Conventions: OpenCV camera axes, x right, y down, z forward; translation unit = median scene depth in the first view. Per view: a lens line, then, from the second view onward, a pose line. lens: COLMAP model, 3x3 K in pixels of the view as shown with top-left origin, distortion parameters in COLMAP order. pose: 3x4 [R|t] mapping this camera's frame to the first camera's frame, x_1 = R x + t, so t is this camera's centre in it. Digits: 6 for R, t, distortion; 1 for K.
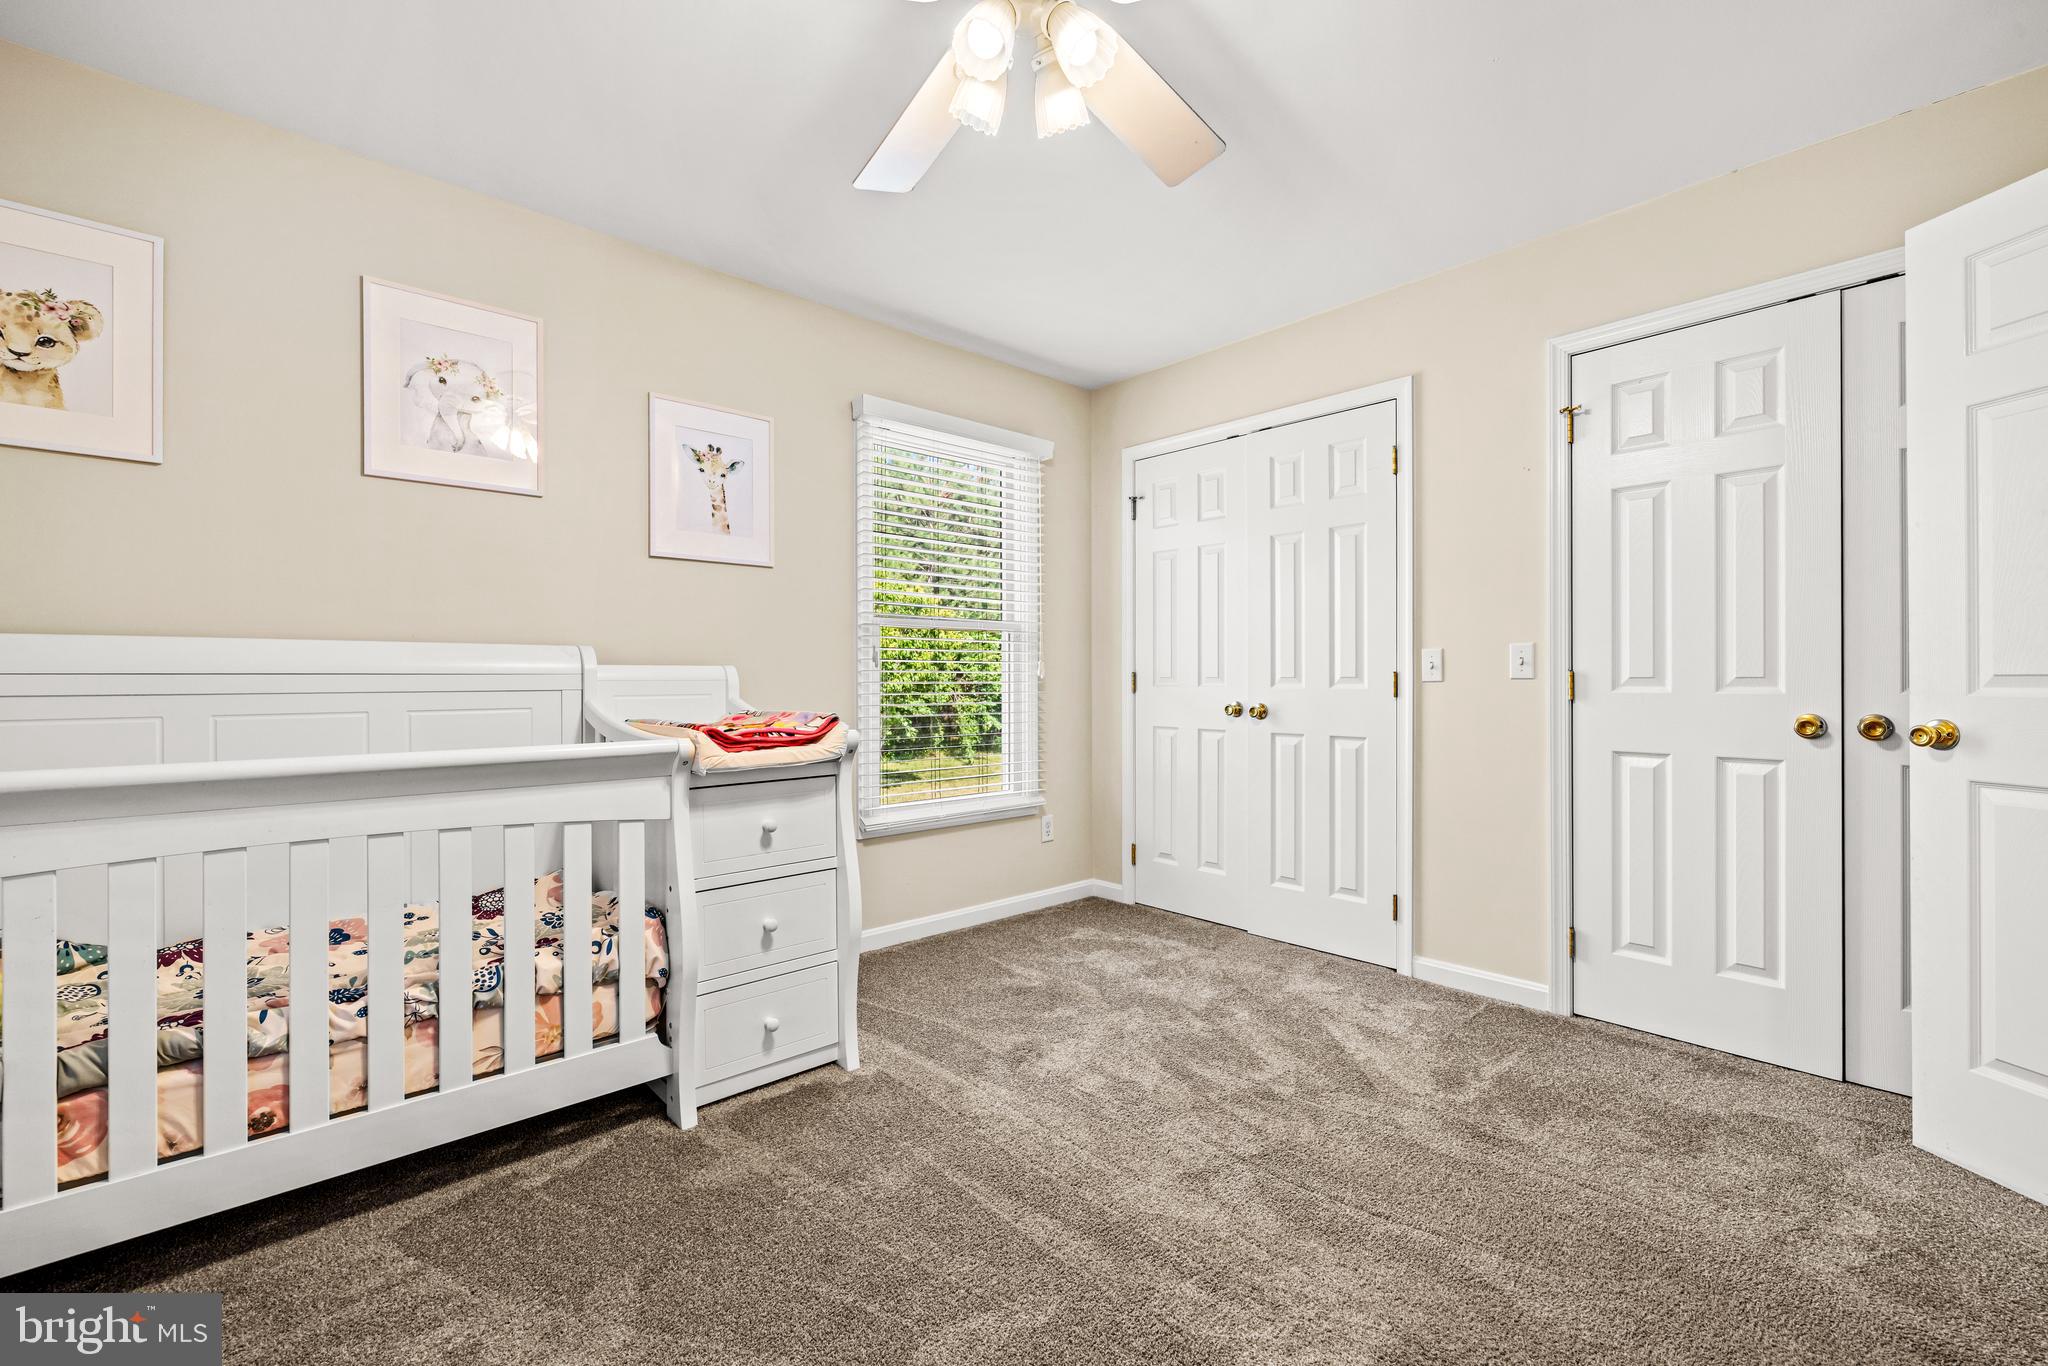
lens RADIAL K [[862.3, 0, 1022.4], [0, 862.3, 677.4], [0, 0, 1]] dist [0.003277, -0.000162]
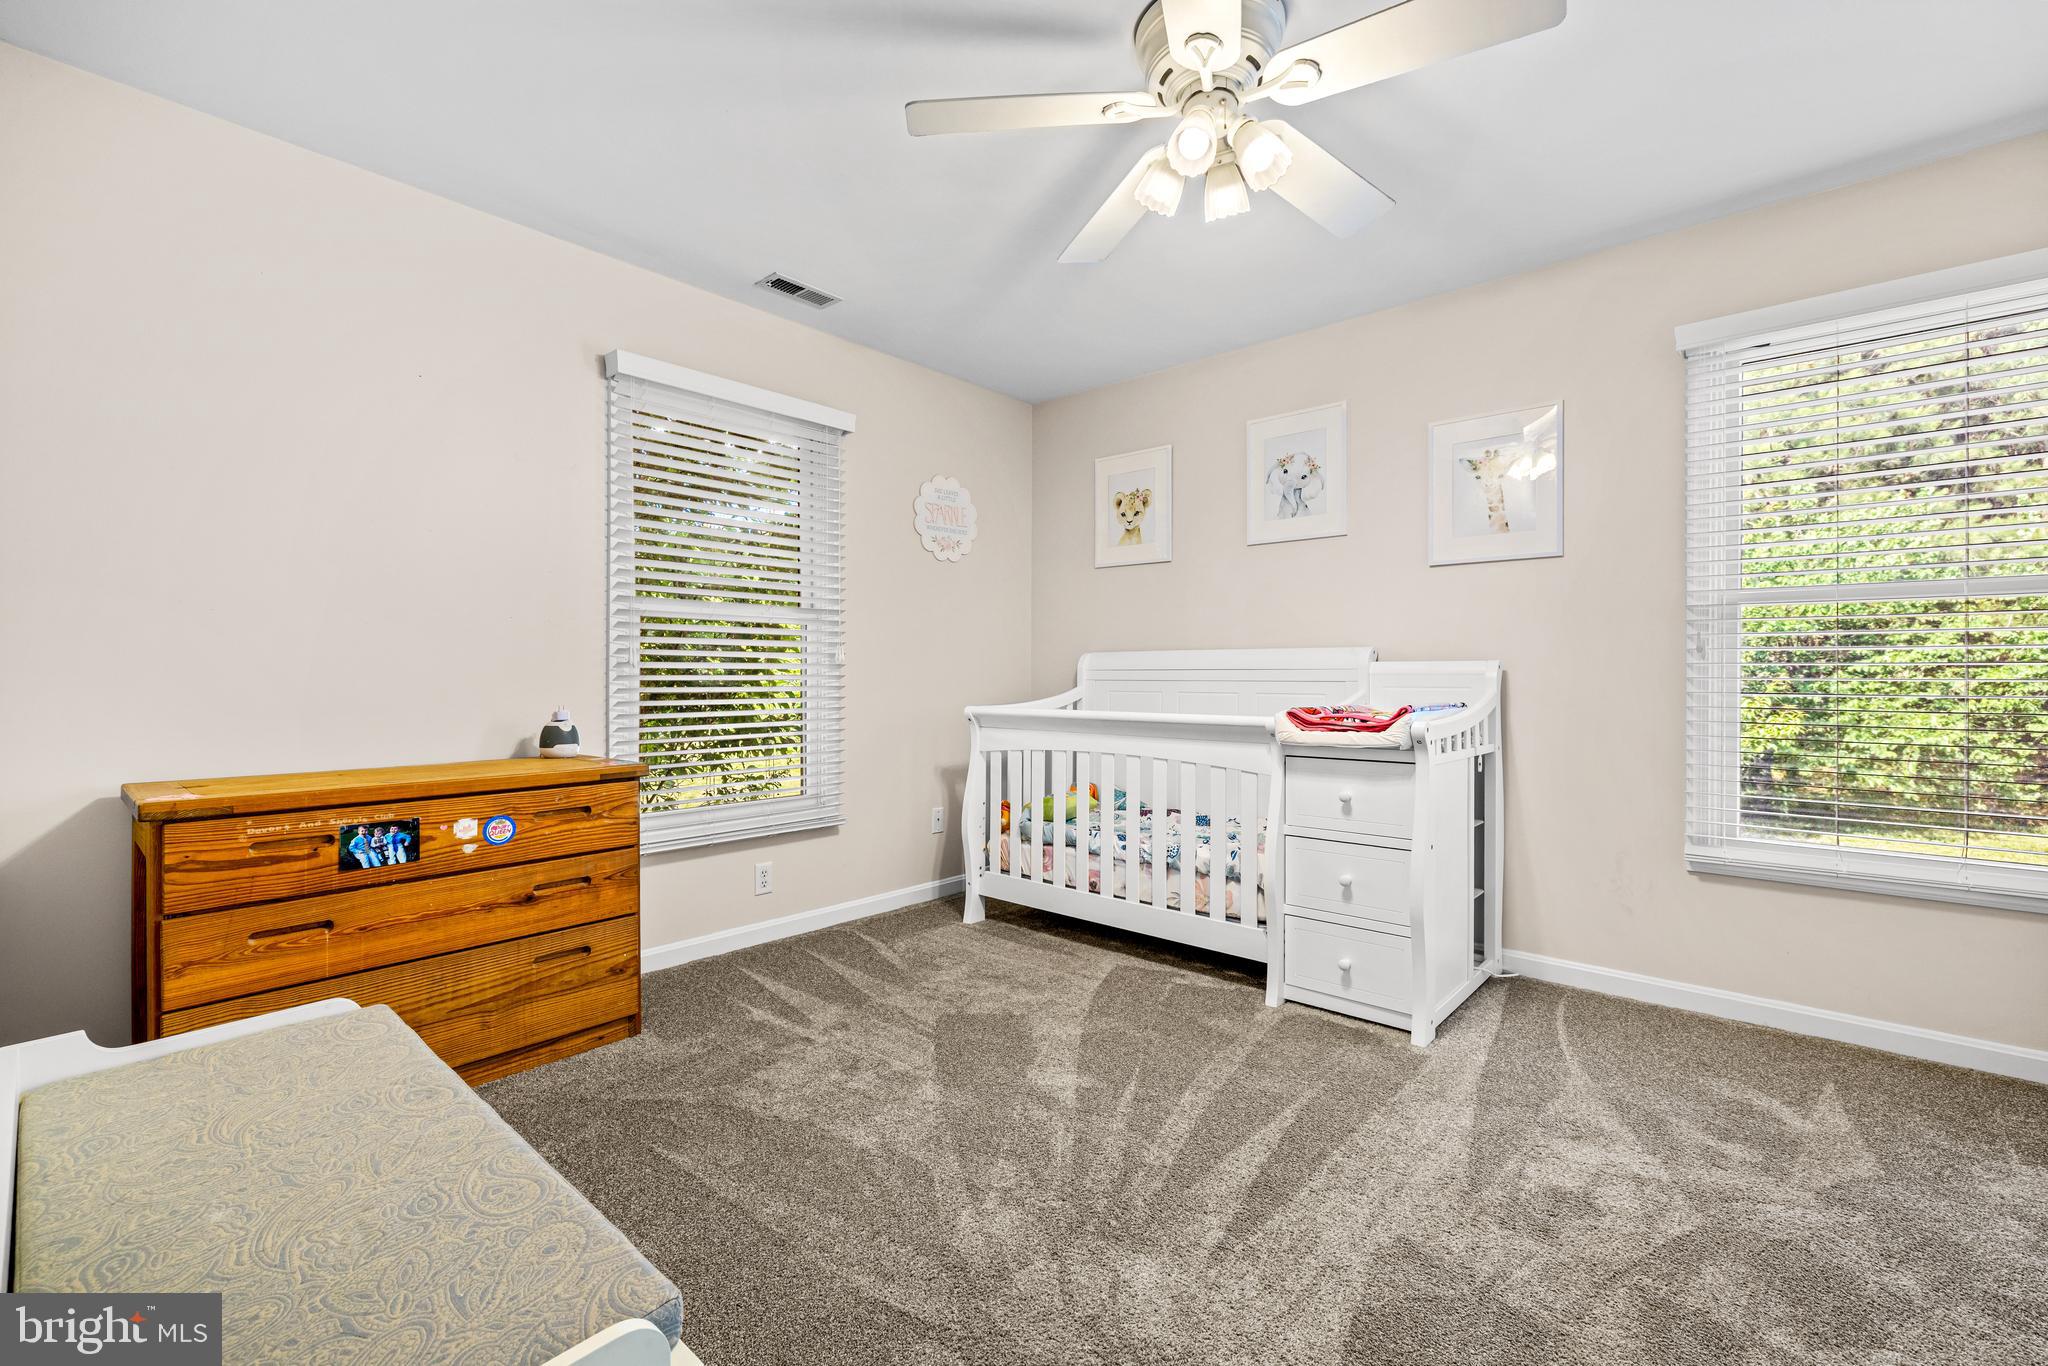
lens RADIAL K [[862.3, 0, 1022.4], [0, 862.3, 677.4], [0, 0, 1]] dist [0.003277, -0.000162]
pose [[0.116363, 0.004235, -0.993198, 0.870981], [-0.002289, 0.999989, 0.003996, 0.005346], [0.993204, 0.001808, 0.116371, 0.445544]]
